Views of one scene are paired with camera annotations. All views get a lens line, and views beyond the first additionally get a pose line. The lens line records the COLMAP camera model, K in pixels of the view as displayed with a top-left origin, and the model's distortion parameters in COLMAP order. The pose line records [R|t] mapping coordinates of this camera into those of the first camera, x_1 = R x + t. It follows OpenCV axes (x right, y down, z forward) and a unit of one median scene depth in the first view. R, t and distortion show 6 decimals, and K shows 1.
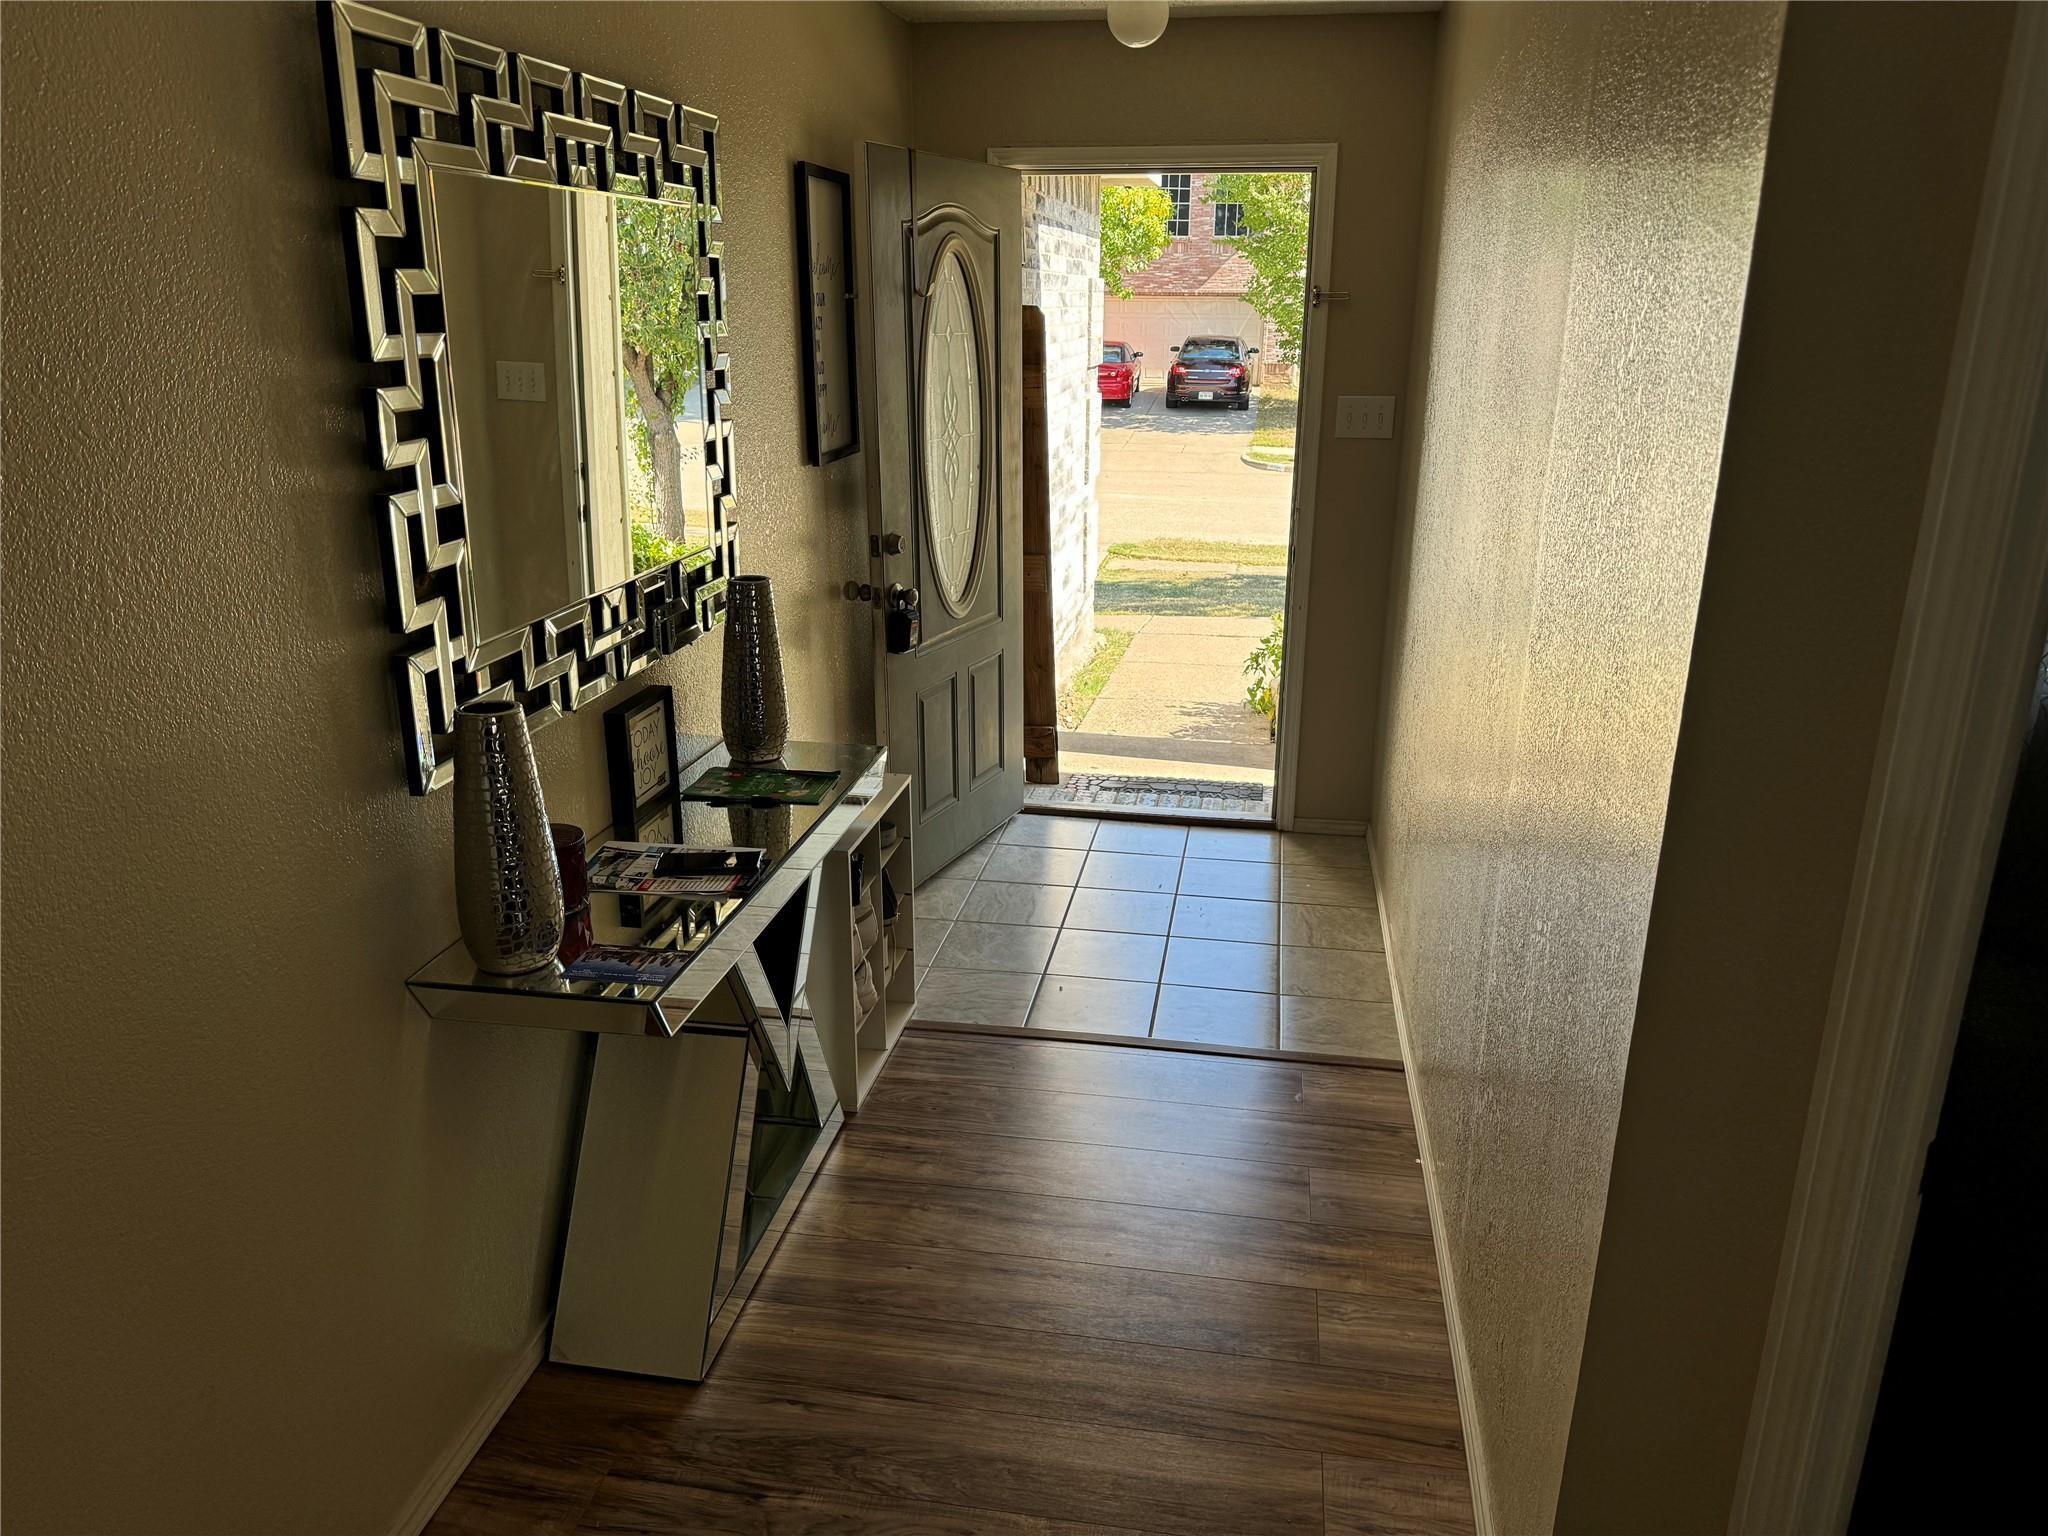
lens RADIAL K [[1444.9, 0, 1024.0], [0, 1444.9, 767.6], [0, 0, 1]] dist [0.010576, -0.000424]
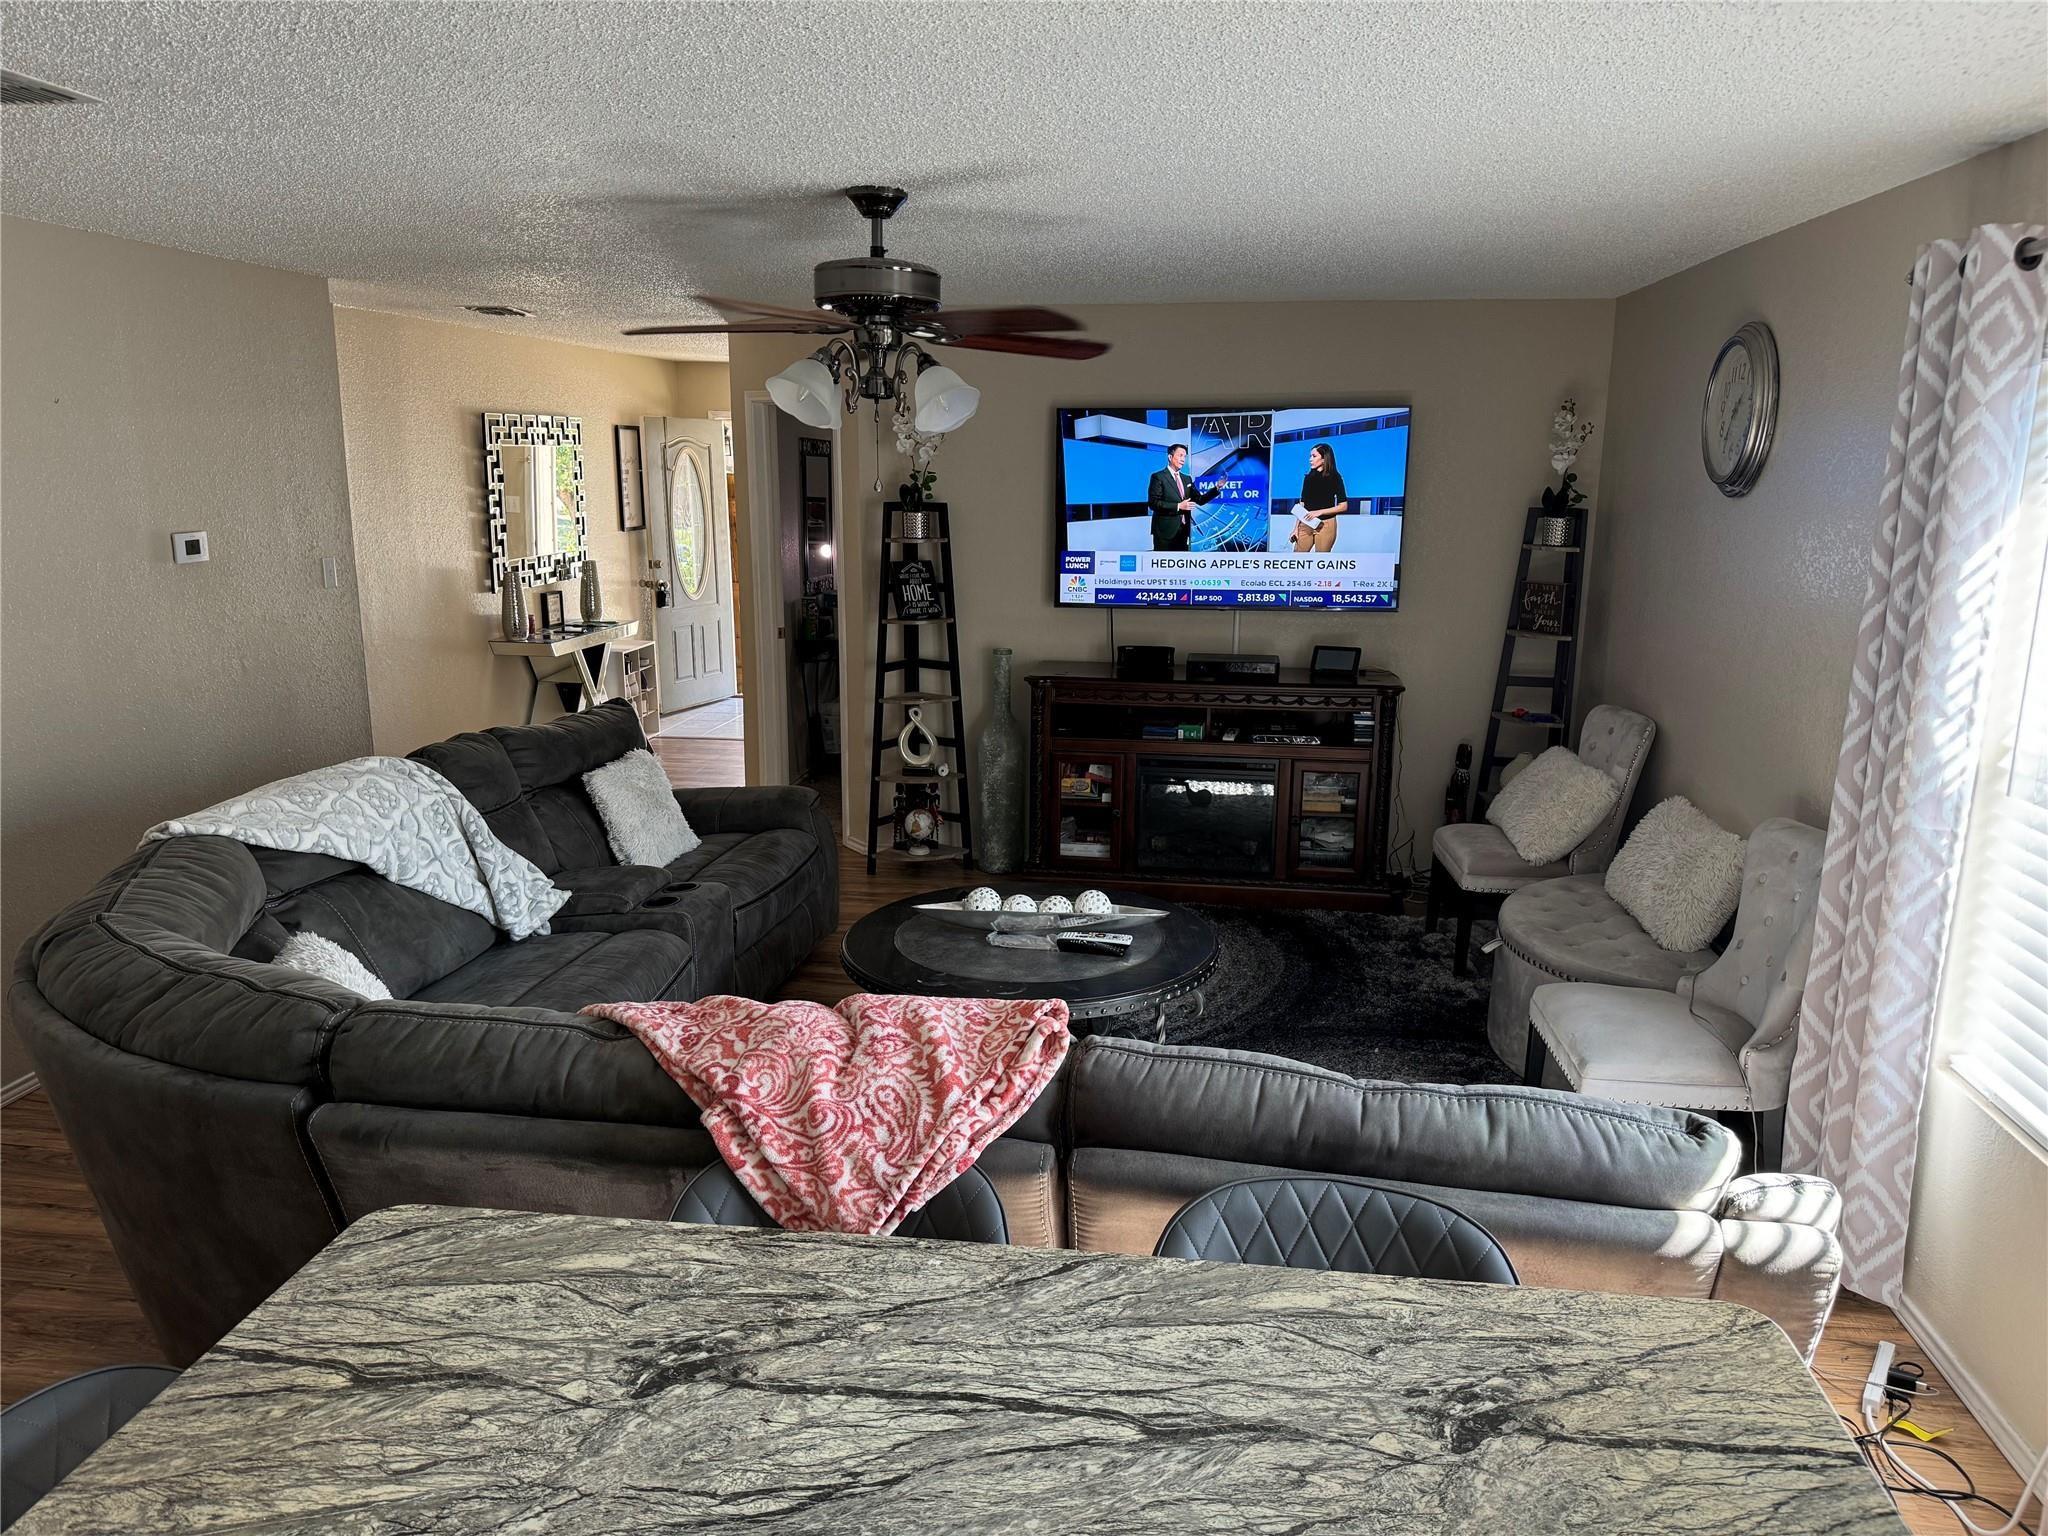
lens RADIAL K [[1444.9, 0, 1024.5], [0, 1444.9, 766.5], [0, 0, 1]] dist [0.010576, -0.000424]
pose [[0.999392, -0.007545, 0.034045, 0.918710], [0.010963, 0.994790, -0.101354, 0.919316], [-0.033103, 0.101666, 0.994268, -3.006672]]
